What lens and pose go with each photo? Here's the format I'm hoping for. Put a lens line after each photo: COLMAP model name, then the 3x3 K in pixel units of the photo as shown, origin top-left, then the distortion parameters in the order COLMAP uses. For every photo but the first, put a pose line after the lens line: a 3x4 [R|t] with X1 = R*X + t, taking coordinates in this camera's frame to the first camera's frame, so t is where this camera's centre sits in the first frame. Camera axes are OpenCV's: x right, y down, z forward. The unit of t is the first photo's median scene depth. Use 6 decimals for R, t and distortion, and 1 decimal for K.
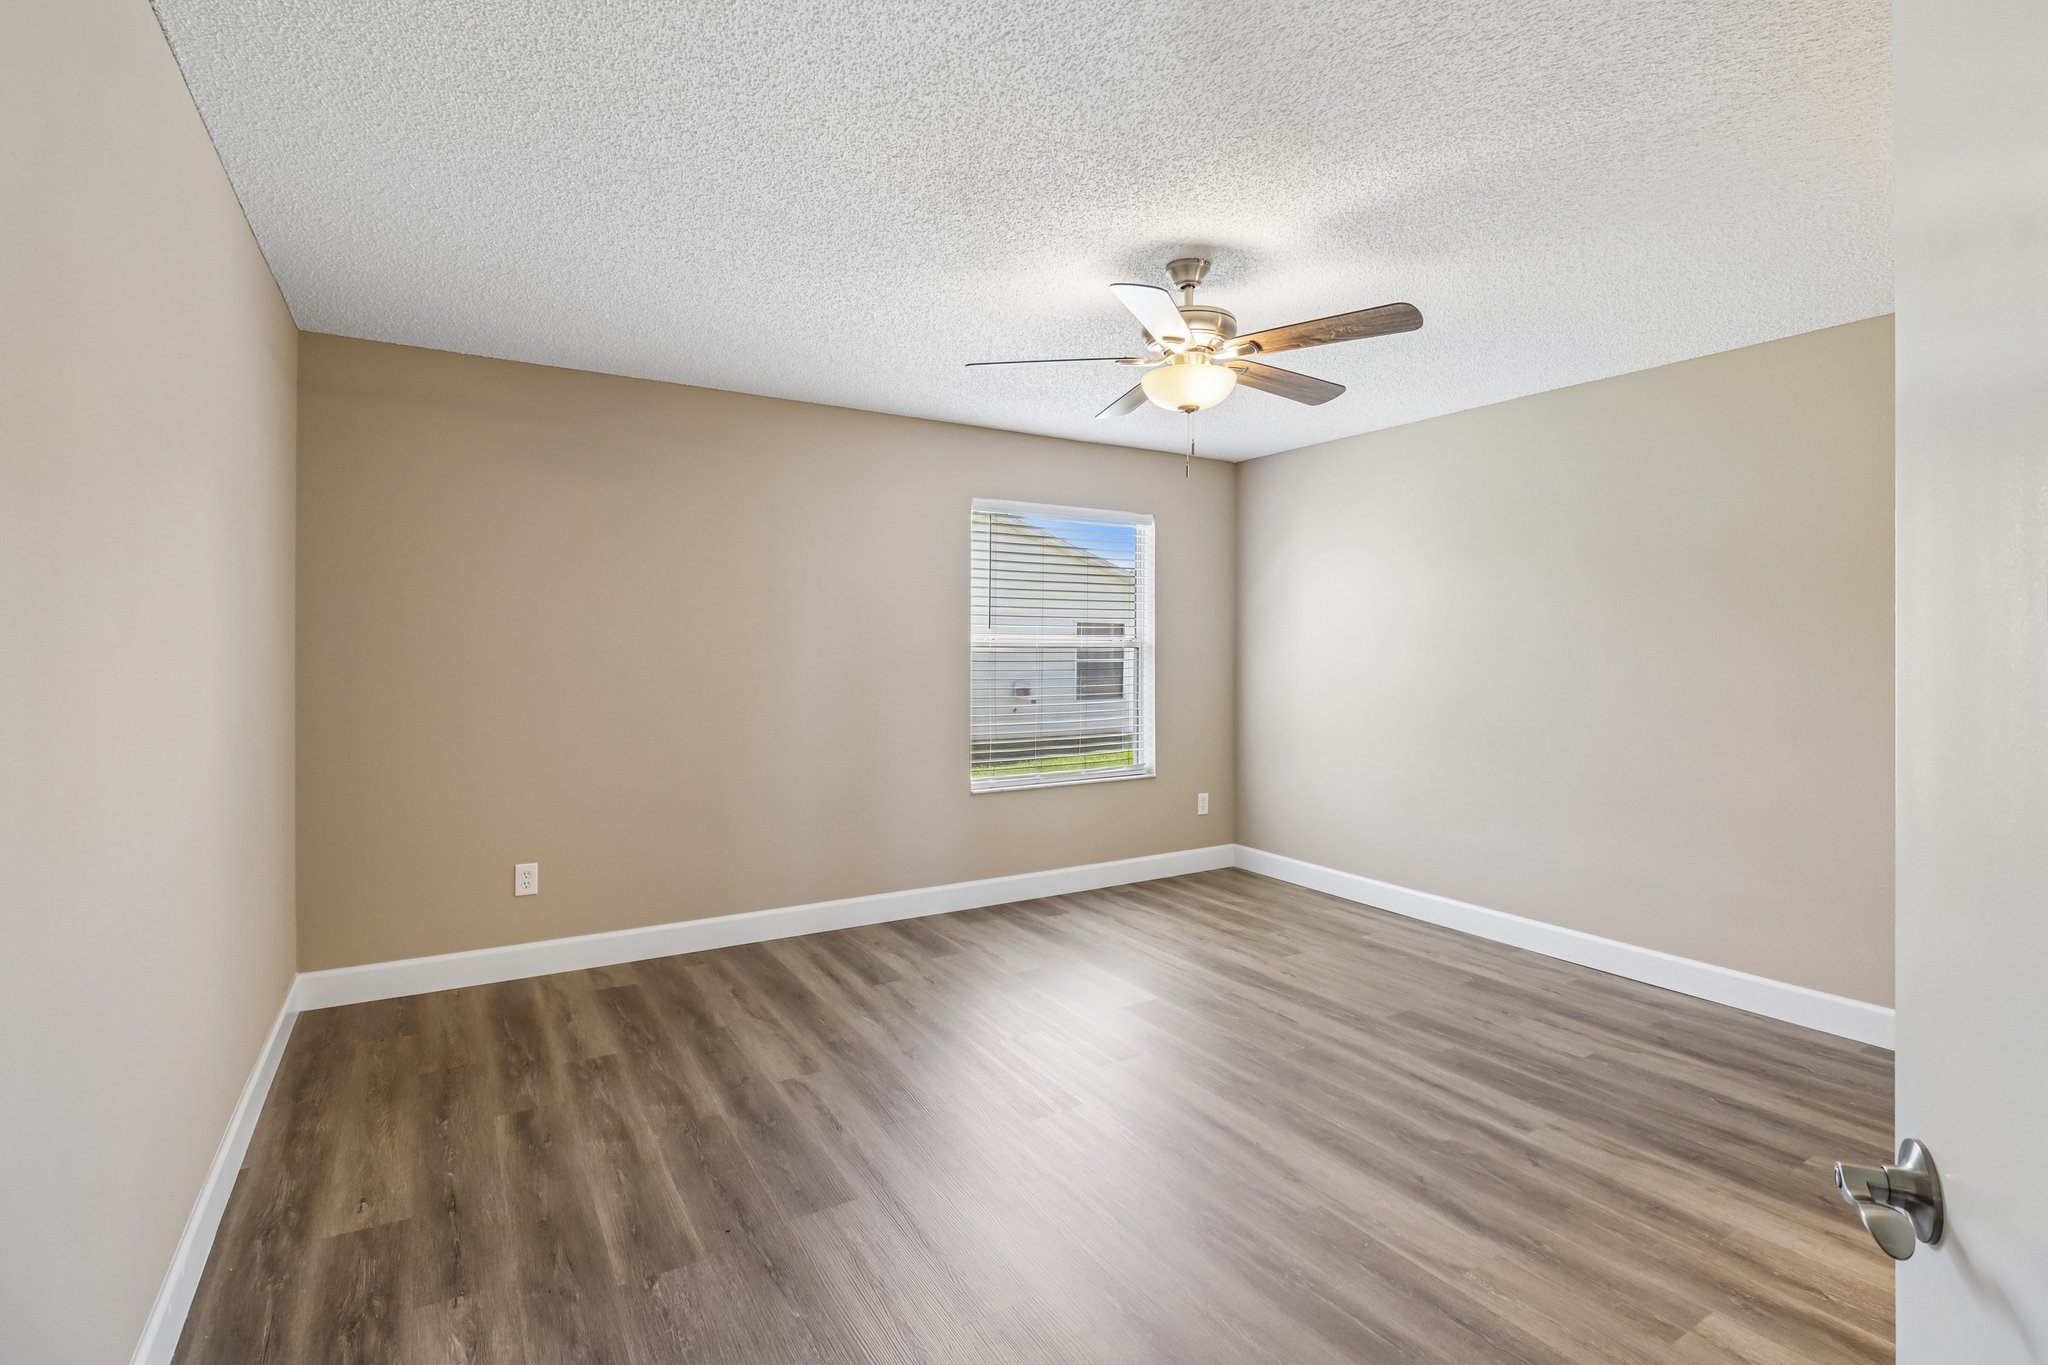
lens RADIAL K [[942.2, 0, 1025.3], [0, 942.2, 636.2], [0, 0, 1]] dist [-0.014488, -0.000888]
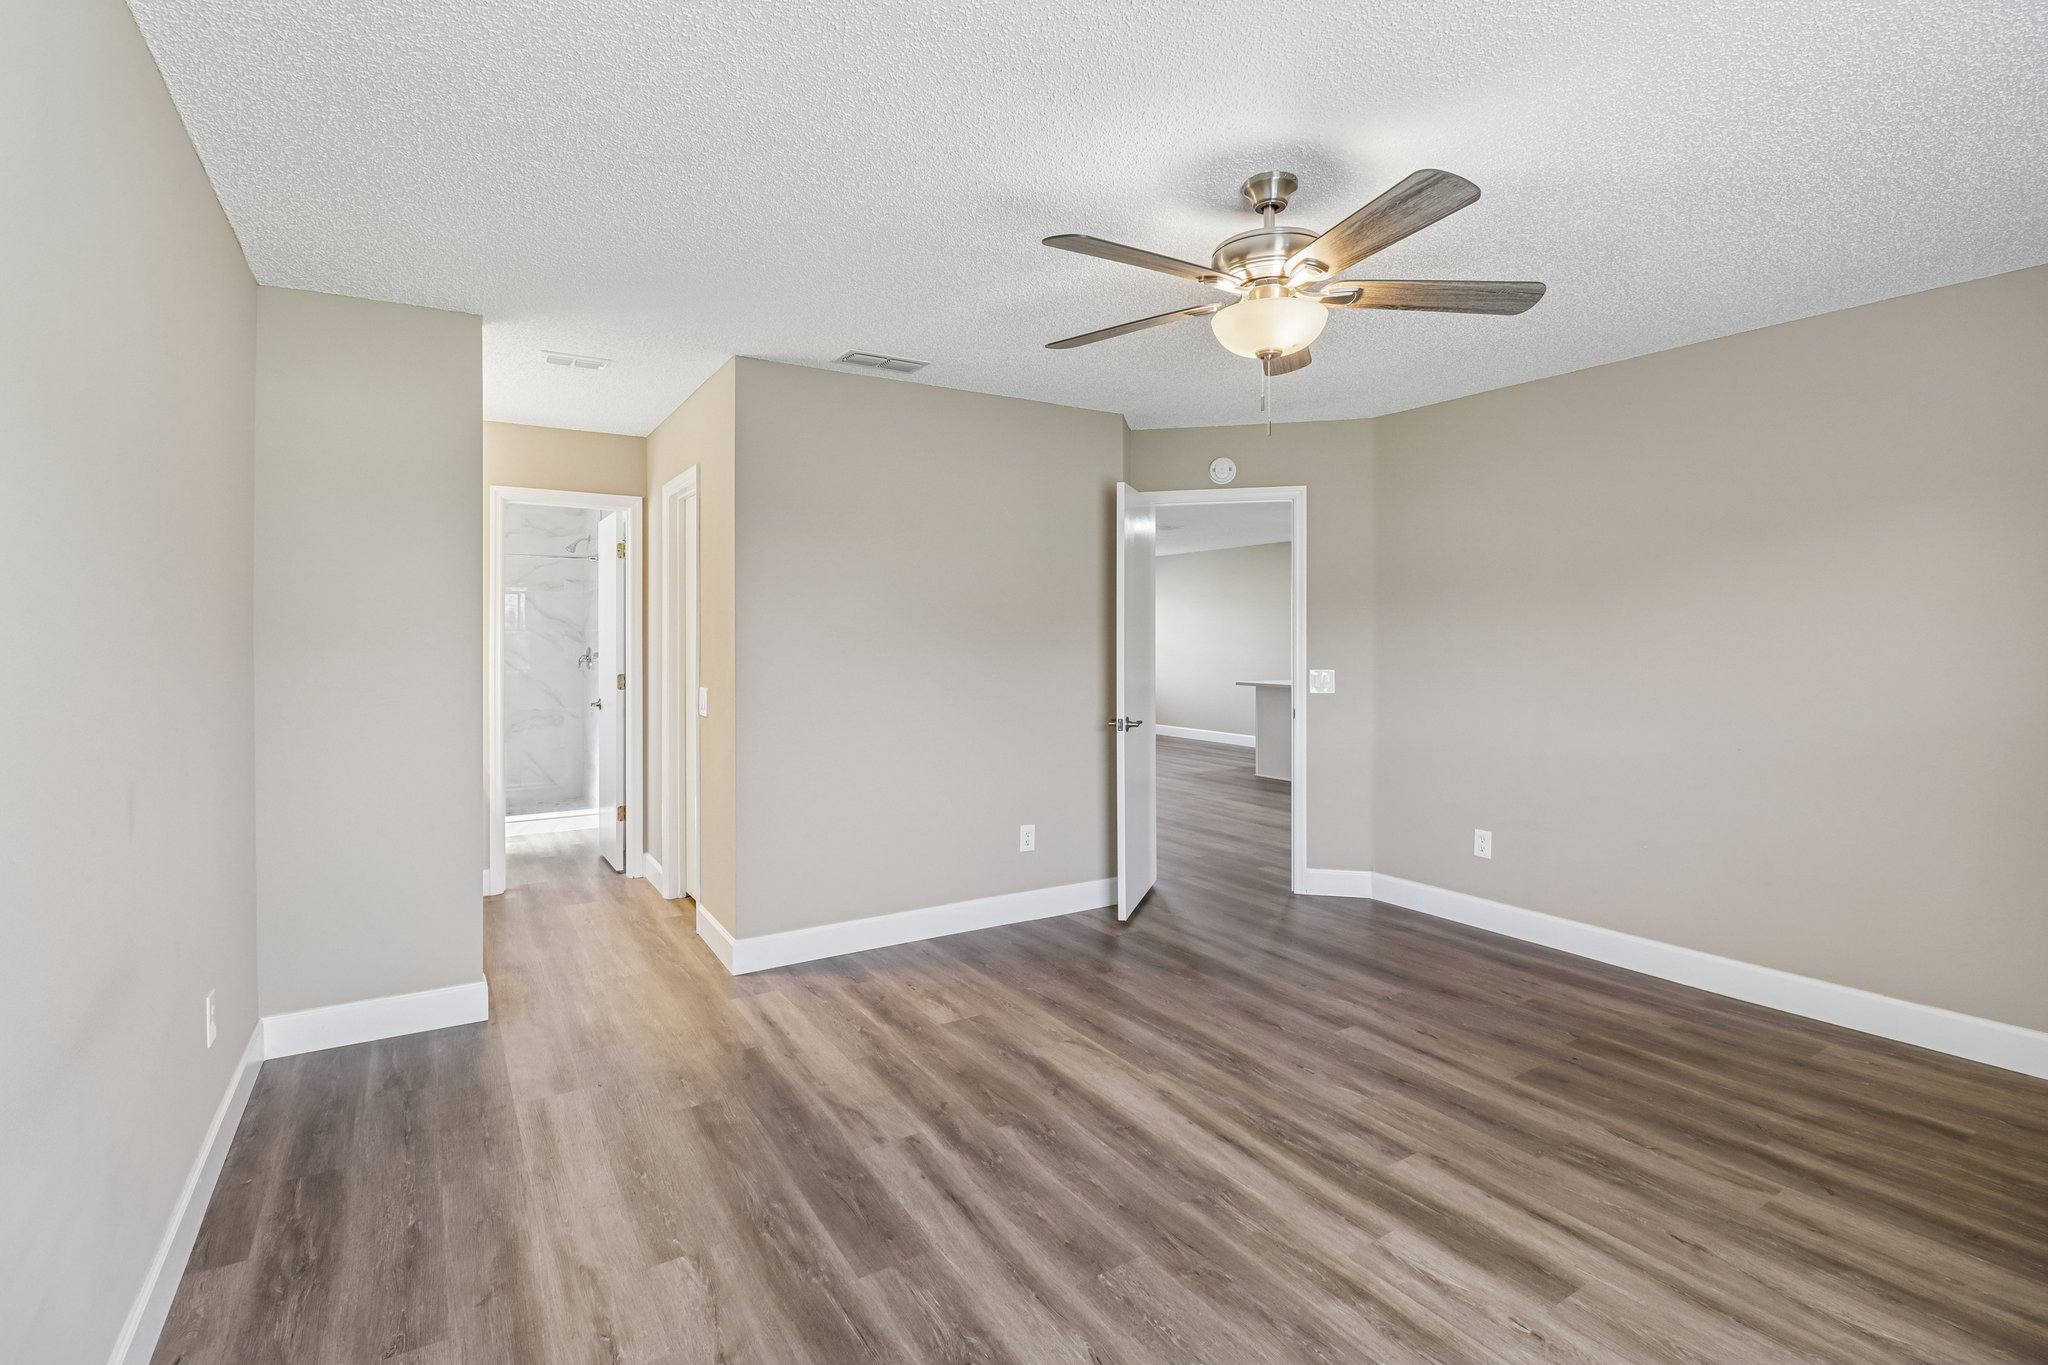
lens RADIAL K [[942.2, 0, 1025.3], [0, 942.2, 636.2], [0, 0, 1]] dist [-0.014488, -0.000888]
pose [[-0.999958, -0.003340, -0.008579, 0.371279], [-0.003210, 0.999881, -0.015107, 0.018969], [0.008628, -0.015079, -0.999849, 1.715944]]
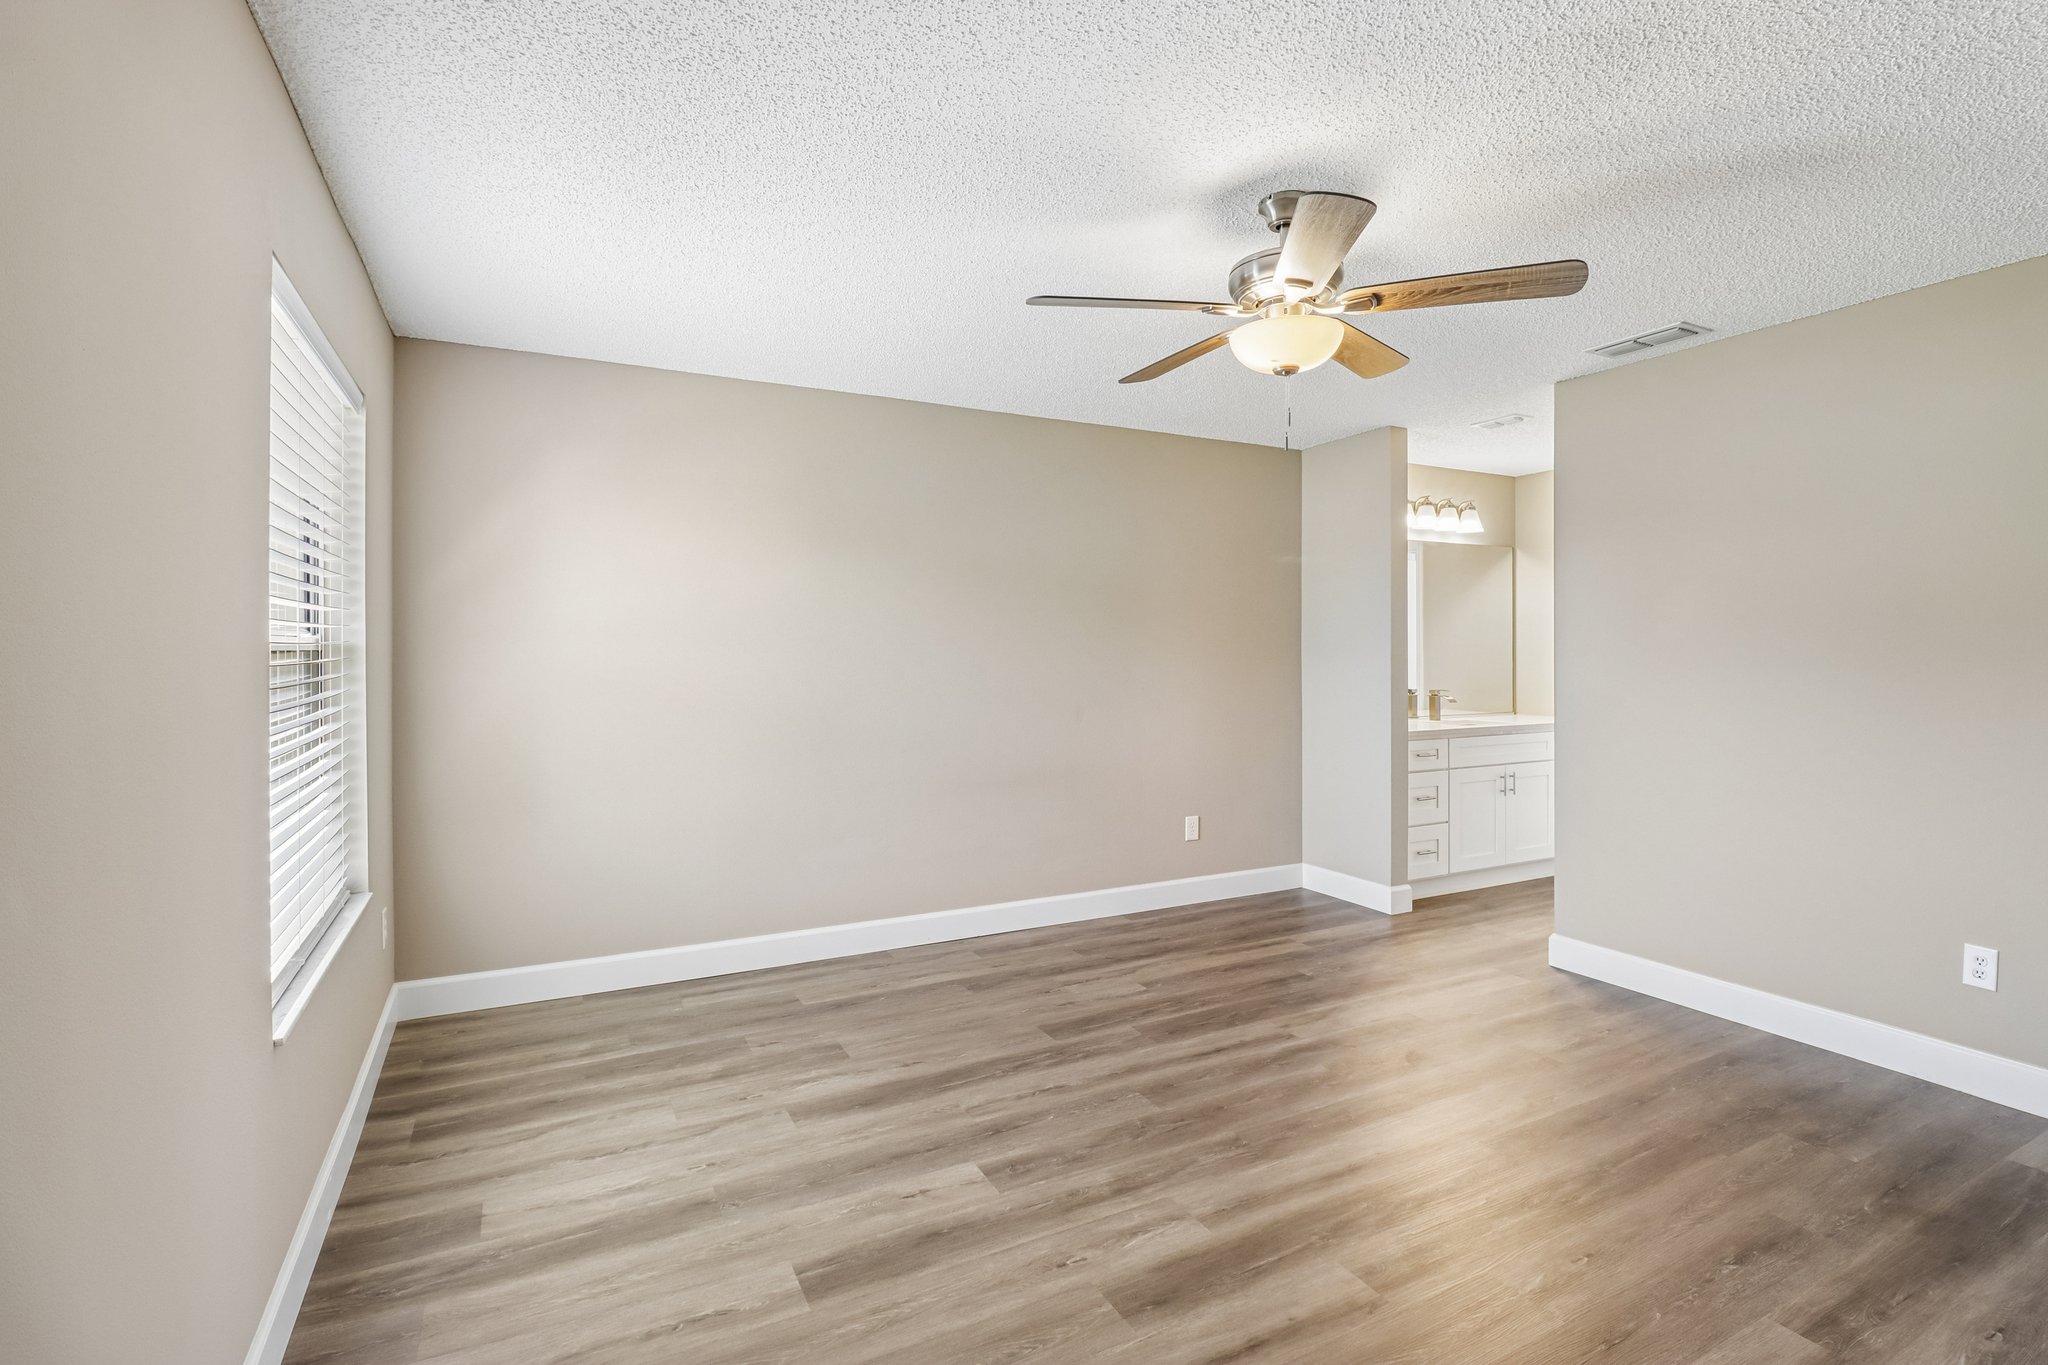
lens RADIAL K [[961.5, 0, 1031.9], [0, 961.5, 640.3], [0, 0, 1]] dist [0.001268, -0.000769]
pose [[0.067430, 0.004222, 0.997715, -0.659815], [-0.015395, 0.999876, -0.003191, 0.010729], [-0.997605, -0.015144, 0.067487, 1.096947]]
